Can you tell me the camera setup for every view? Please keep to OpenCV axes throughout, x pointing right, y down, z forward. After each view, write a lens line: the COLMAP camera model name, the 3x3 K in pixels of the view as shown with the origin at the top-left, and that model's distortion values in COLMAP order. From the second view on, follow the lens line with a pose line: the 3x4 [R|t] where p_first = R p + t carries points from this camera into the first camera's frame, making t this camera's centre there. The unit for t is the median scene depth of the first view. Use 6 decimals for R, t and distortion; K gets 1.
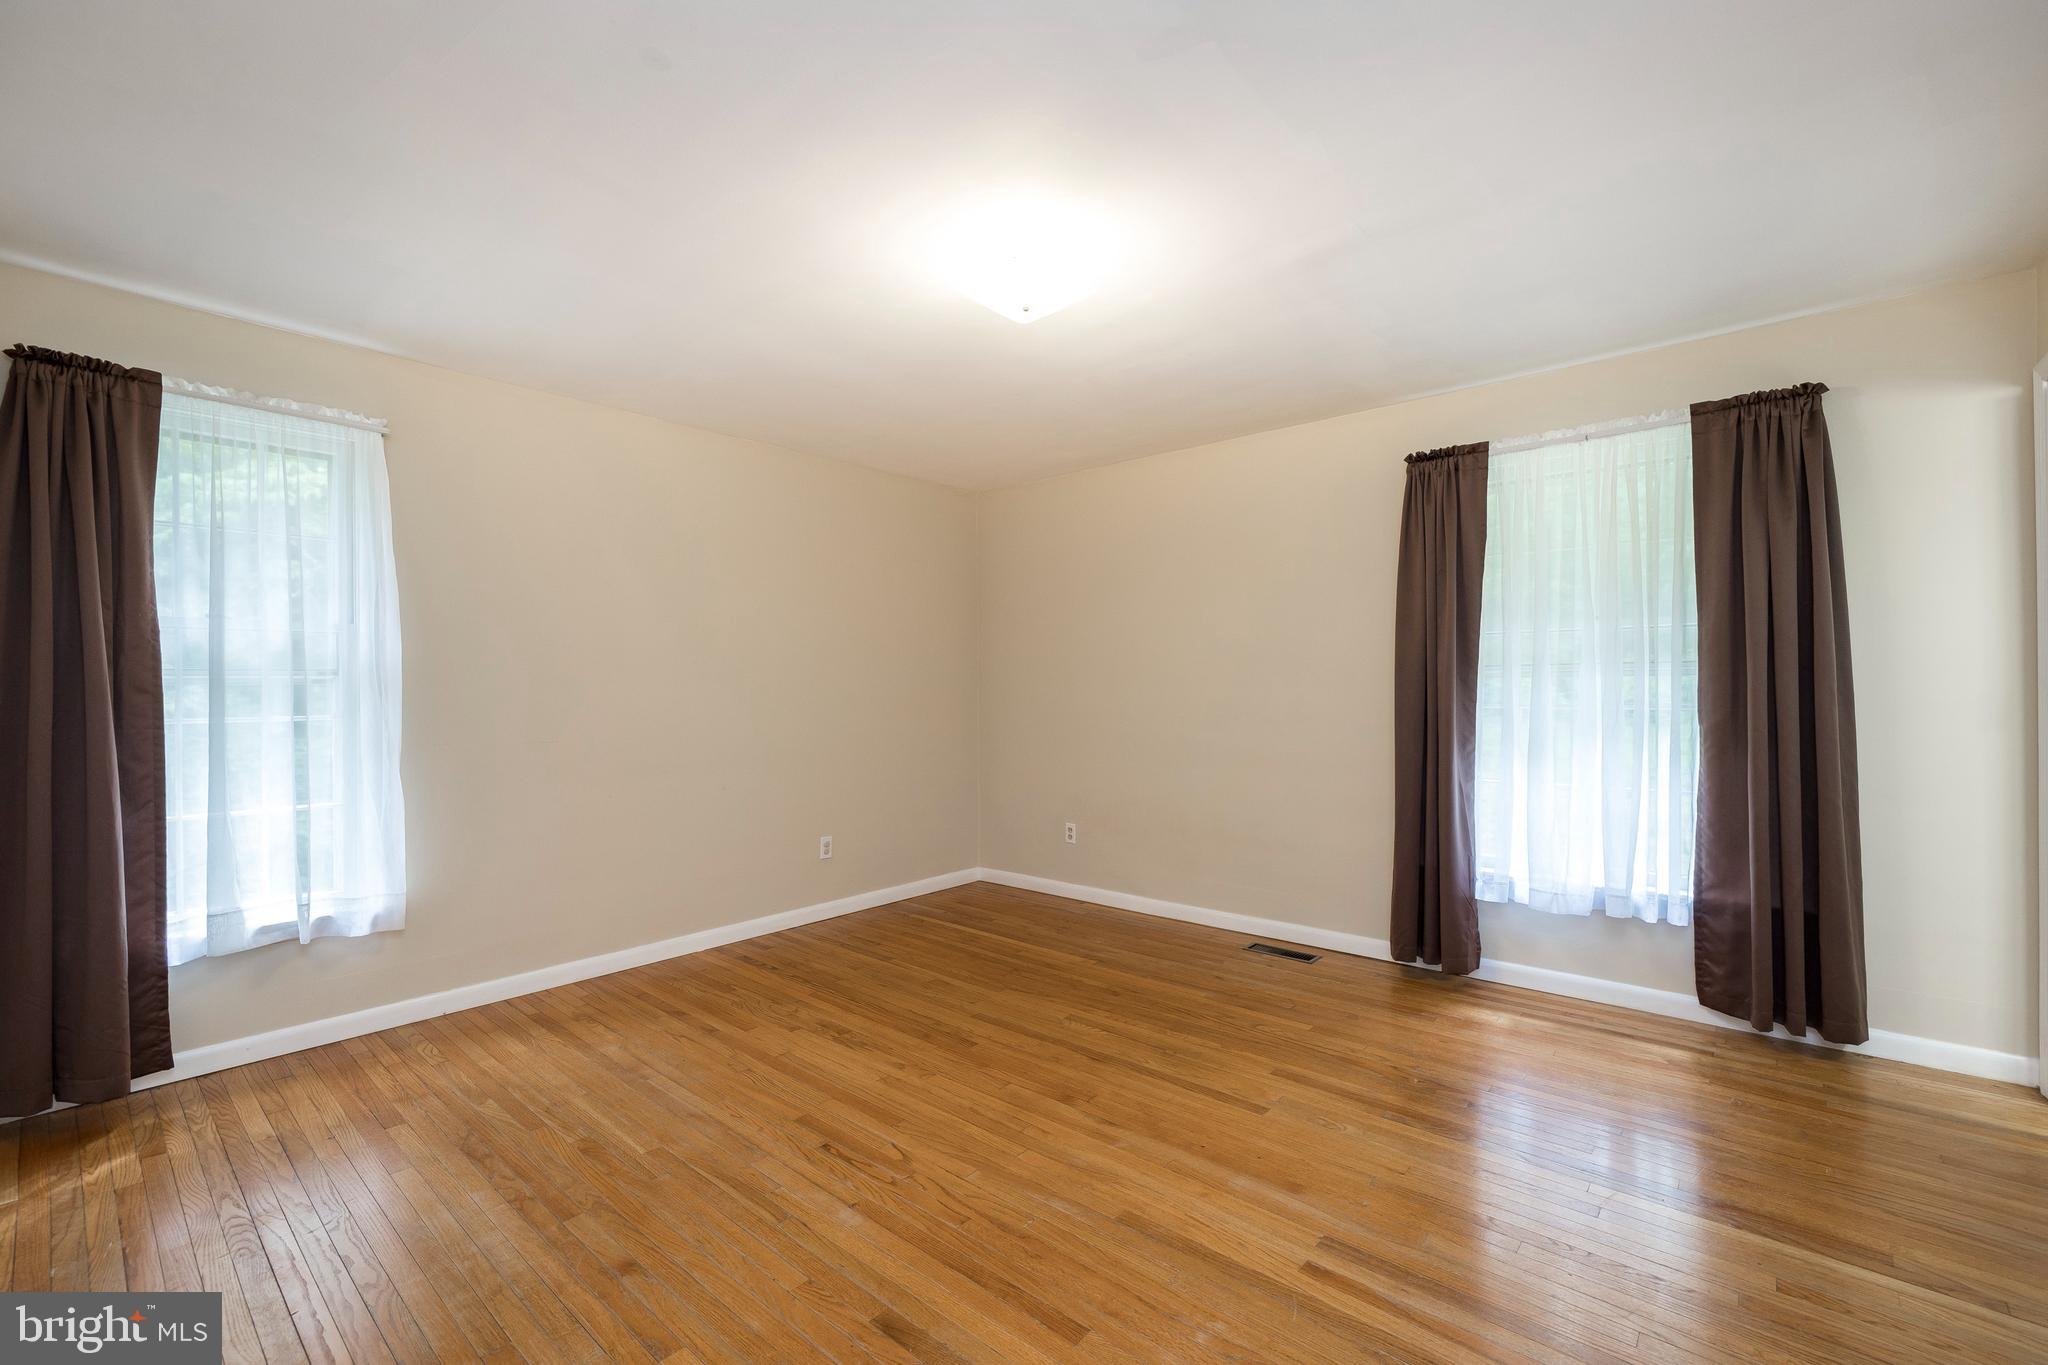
lens RADIAL K [[860.7, 0, 1024.4], [0, 860.7, 687.5], [0, 0, 1]] dist [-0.000582, -0.000073]
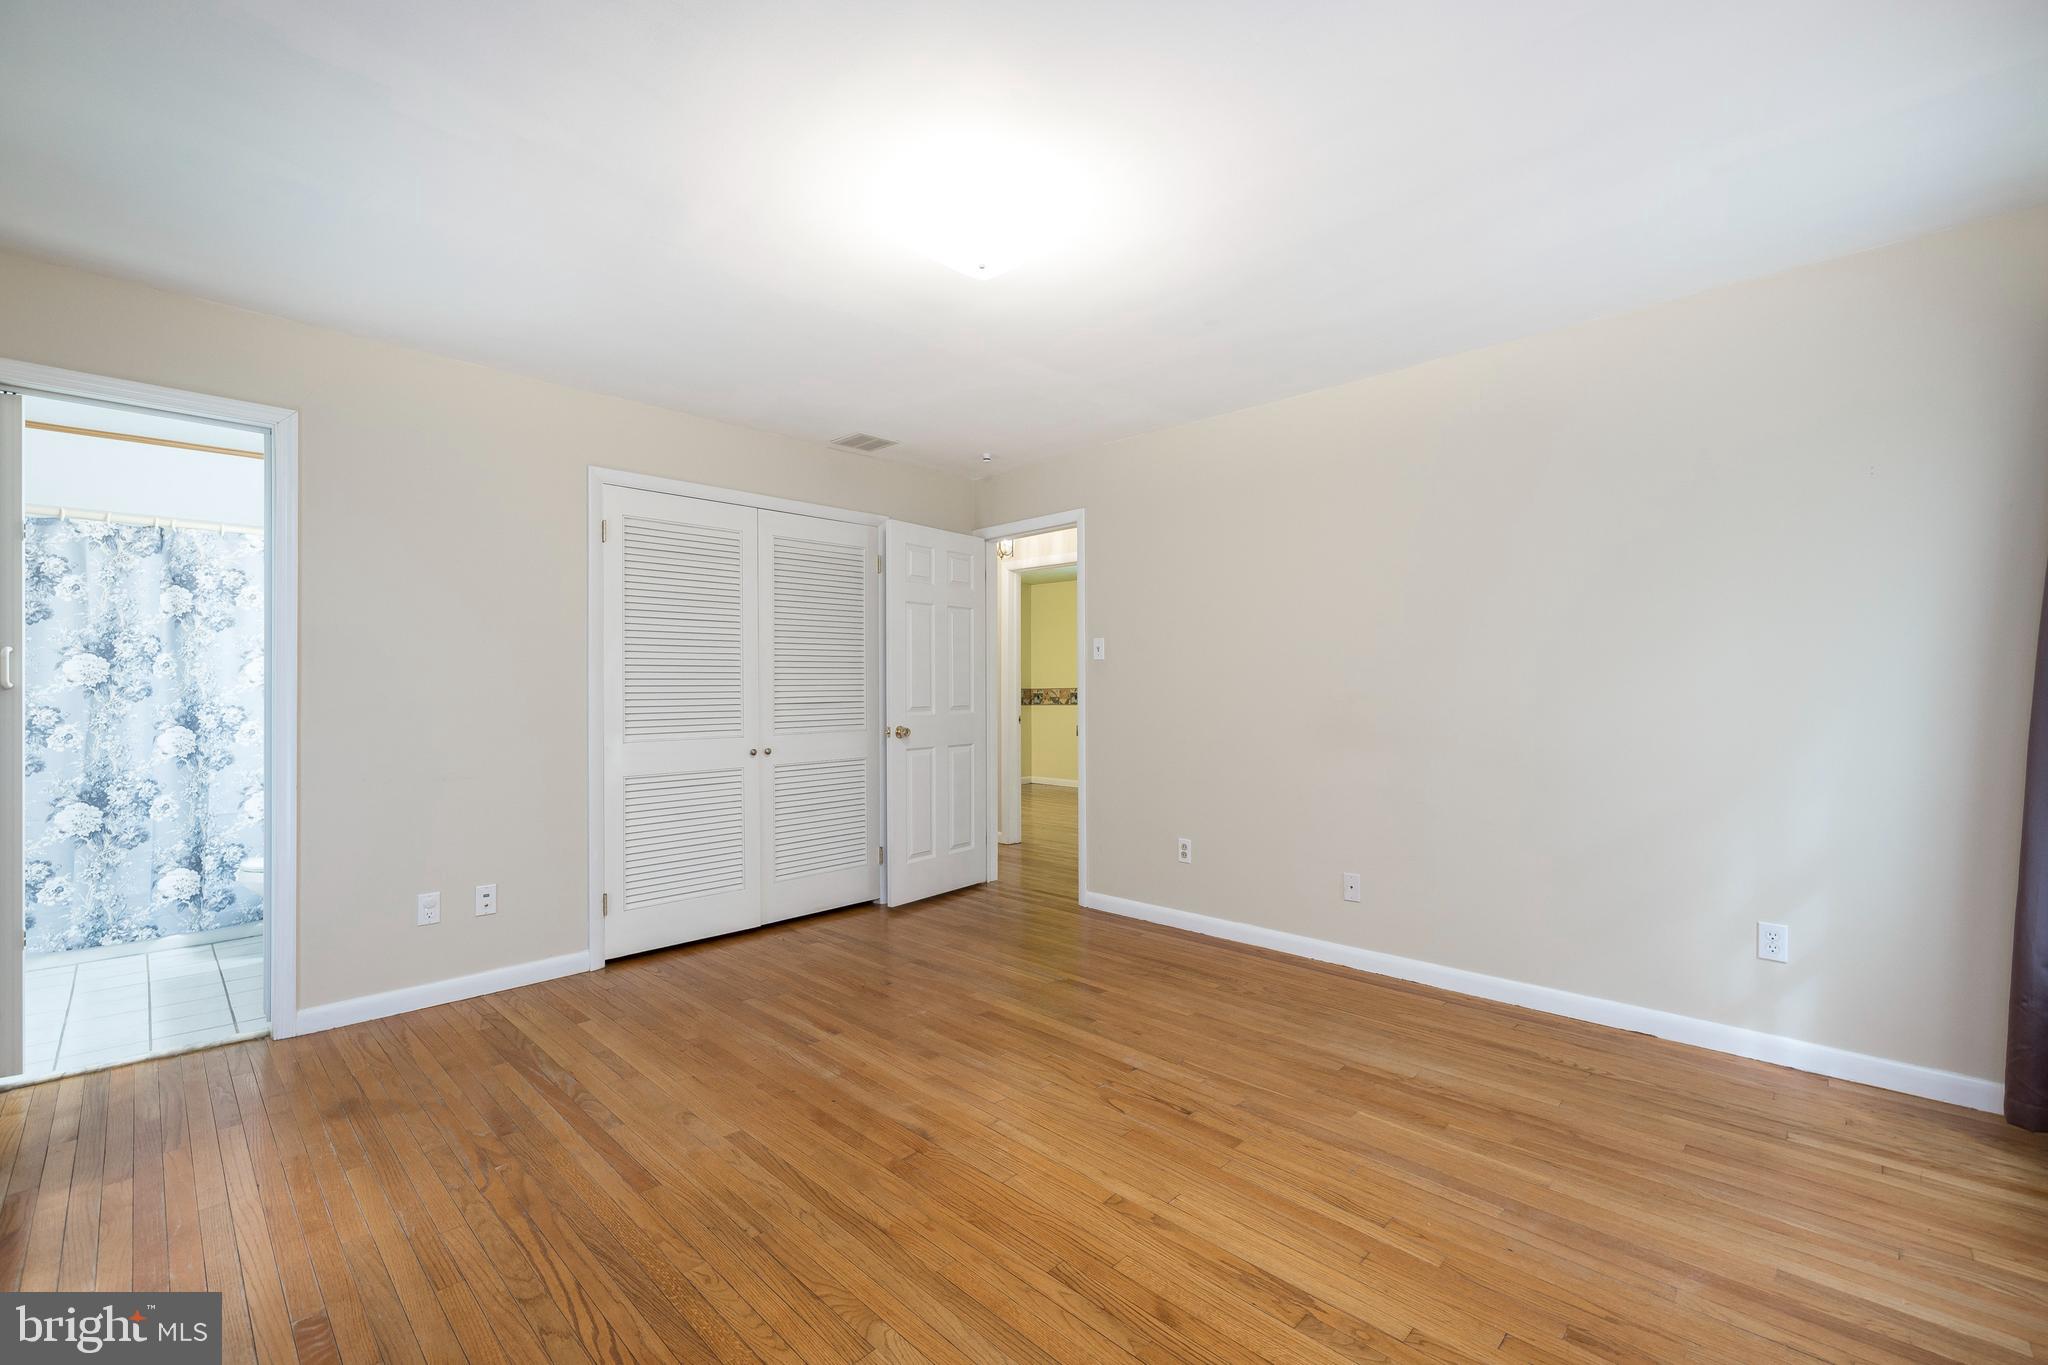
lens RADIAL K [[860.7, 0, 1023.7], [0, 860.7, 683.2], [0, 0, 1]] dist [-0.000582, -0.000073]
pose [[-0.998607, 0.012286, 0.051318, -0.091050], [0.012409, 0.999921, 0.002080, 0.009162], [-0.051288, 0.002714, -0.998680, 2.020672]]
